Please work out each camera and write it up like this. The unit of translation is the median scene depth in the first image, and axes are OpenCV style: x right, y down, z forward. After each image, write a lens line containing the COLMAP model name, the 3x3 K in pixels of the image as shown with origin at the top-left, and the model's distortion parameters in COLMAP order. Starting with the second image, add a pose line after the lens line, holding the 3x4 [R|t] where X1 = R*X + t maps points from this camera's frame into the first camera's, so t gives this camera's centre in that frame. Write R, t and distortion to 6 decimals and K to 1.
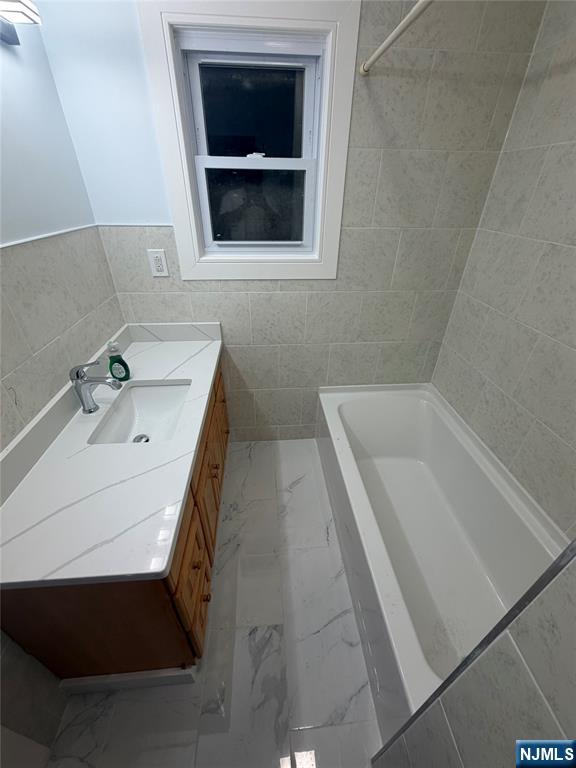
lens RADIAL K [[305.4, 0, 289.1], [0, 305.4, 381.9], [0, 0, 1]] dist [-0.000952, 0.000293]
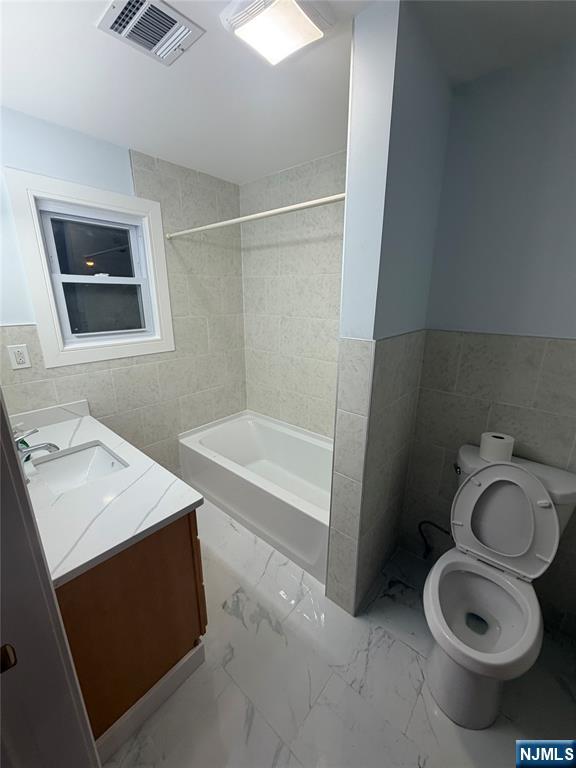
lens RADIAL K [[305.4, 0, 289.1], [0, 305.4, 381.9], [0, 0, 1]] dist [-0.000952, 0.000293]
pose [[0.709684, -0.201967, 0.674951, -0.495821], [0.382132, 0.915209, -0.127937, 0.199738], [-0.591882, 0.348715, 0.726687, -0.329485]]
